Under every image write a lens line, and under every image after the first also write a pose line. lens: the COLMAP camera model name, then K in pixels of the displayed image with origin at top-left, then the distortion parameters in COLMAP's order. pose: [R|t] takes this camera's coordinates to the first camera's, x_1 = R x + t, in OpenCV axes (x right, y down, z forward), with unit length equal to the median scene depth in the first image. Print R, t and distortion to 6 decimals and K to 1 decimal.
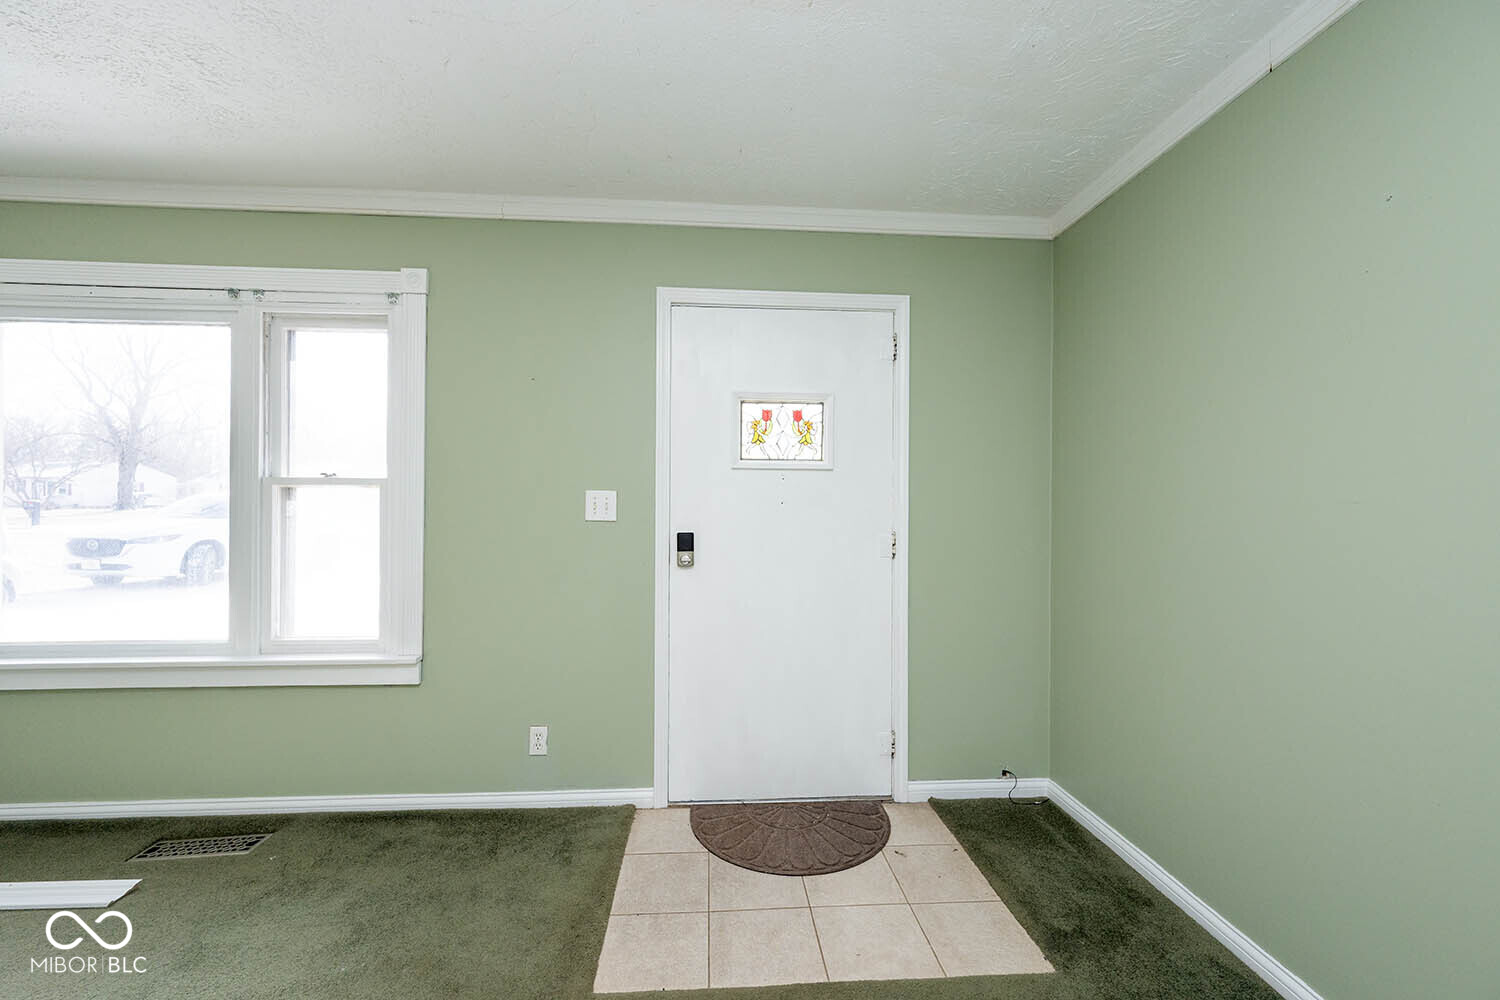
lens RADIAL K [[590.2, 0, 751.7], [0, 590.2, 502.6], [0, 0, 1]] dist [0.000120, 0.000024]
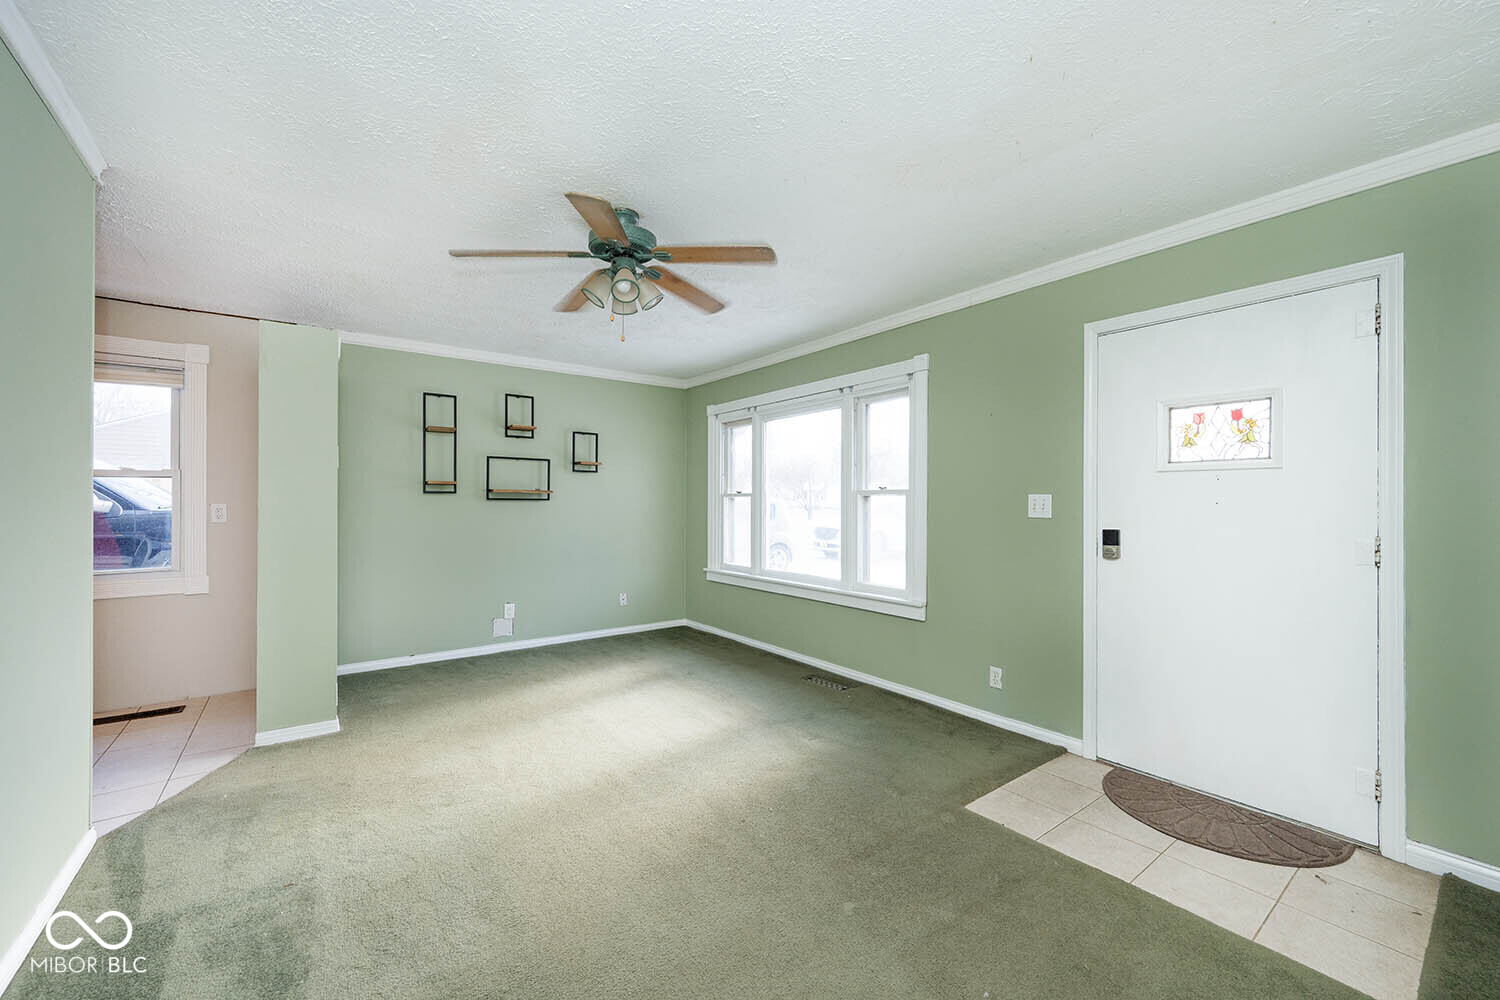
lens RADIAL K [[590.2, 0, 751.7], [0, 590.2, 502.6], [0, 0, 1]] dist [0.000120, 0.000024]
pose [[0.551984, -0.006180, -0.833832, 0.464012], [0.002619, 0.999980, -0.005677, 0.003296], [0.833851, 0.000950, 0.551989, -0.227156]]
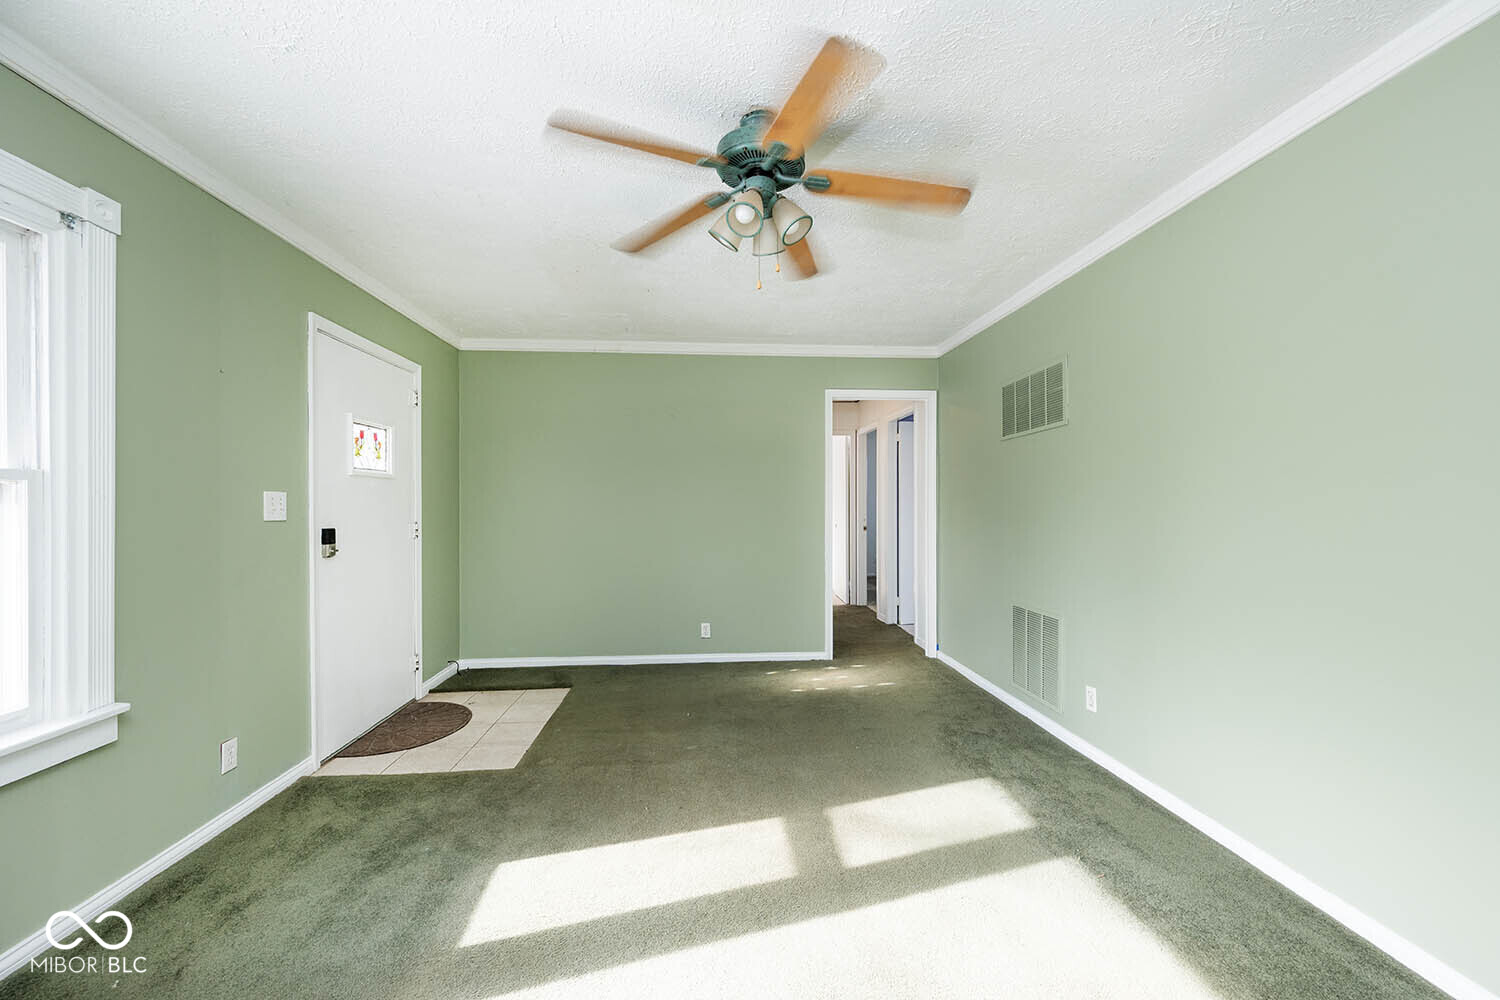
lens RADIAL K [[590.2, 0, 751.7], [0, 590.2, 502.6], [0, 0, 1]] dist [0.000120, 0.000024]
pose [[-0.016860, -0.008690, 0.999820, -1.303404], [-0.001821, 0.999961, 0.008660, -0.012288], [-0.999856, -0.001674, -0.016875, 0.177715]]
